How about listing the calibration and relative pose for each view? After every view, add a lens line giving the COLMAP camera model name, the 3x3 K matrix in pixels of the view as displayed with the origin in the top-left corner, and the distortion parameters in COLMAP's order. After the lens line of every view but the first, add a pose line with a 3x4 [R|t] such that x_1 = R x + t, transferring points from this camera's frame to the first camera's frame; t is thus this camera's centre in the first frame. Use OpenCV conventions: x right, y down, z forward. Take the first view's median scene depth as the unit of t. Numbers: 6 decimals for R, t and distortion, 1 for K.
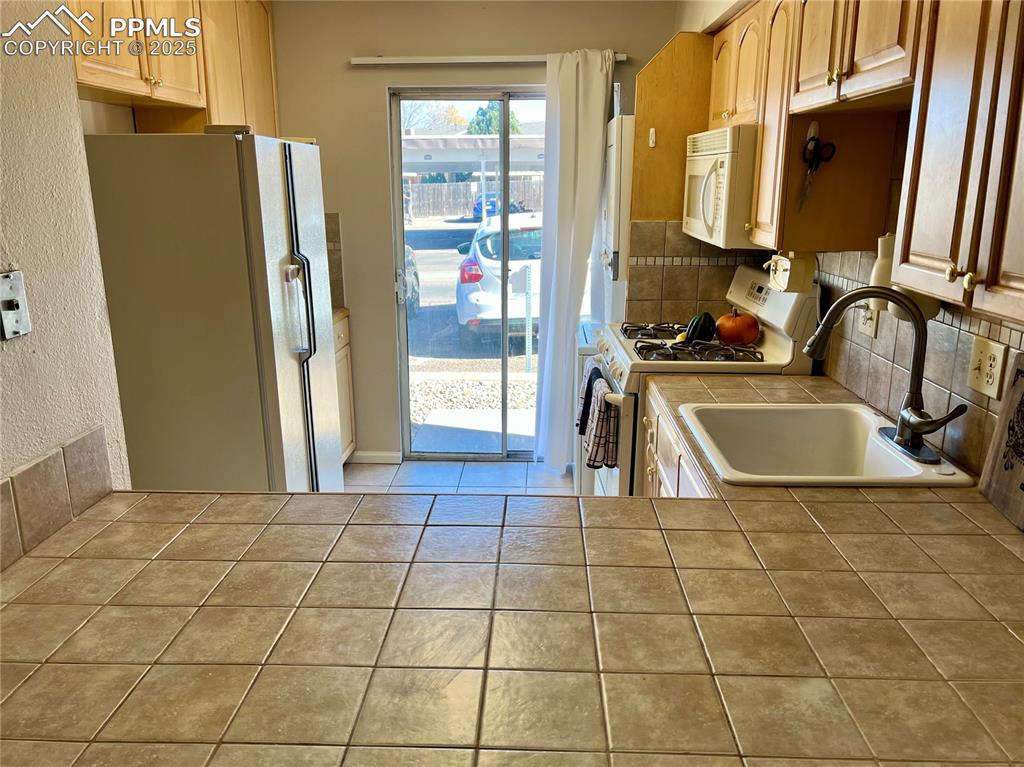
lens RADIAL K [[781.0, 0, 508.0], [0, 781.0, 387.2], [0, 0, 1]] dist [0.013258, 0.000152]
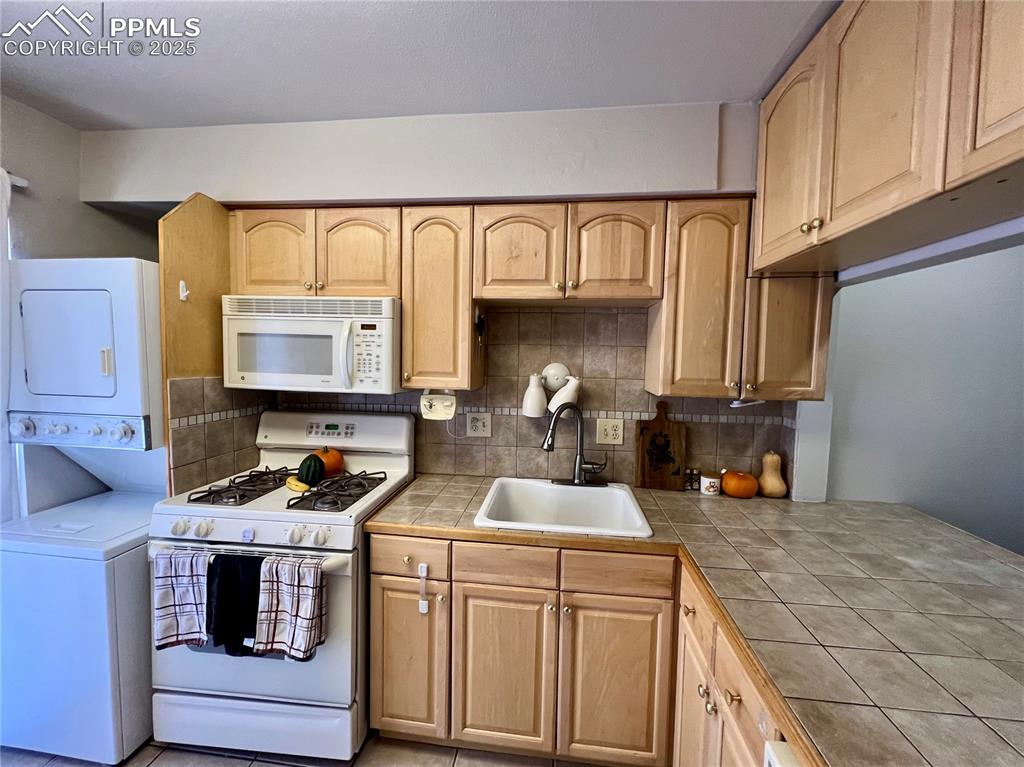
lens RADIAL K [[408.5, 0, 508.7], [0, 408.5, 379.0], [0, 0, 1]] dist [-0.002879, 0.000904]
pose [[0.077759, -0.046042, 0.995908, -0.266769], [0.235376, 0.971542, 0.026538, -0.134847], [-0.968789, 0.232349, 0.086383, 0.589857]]
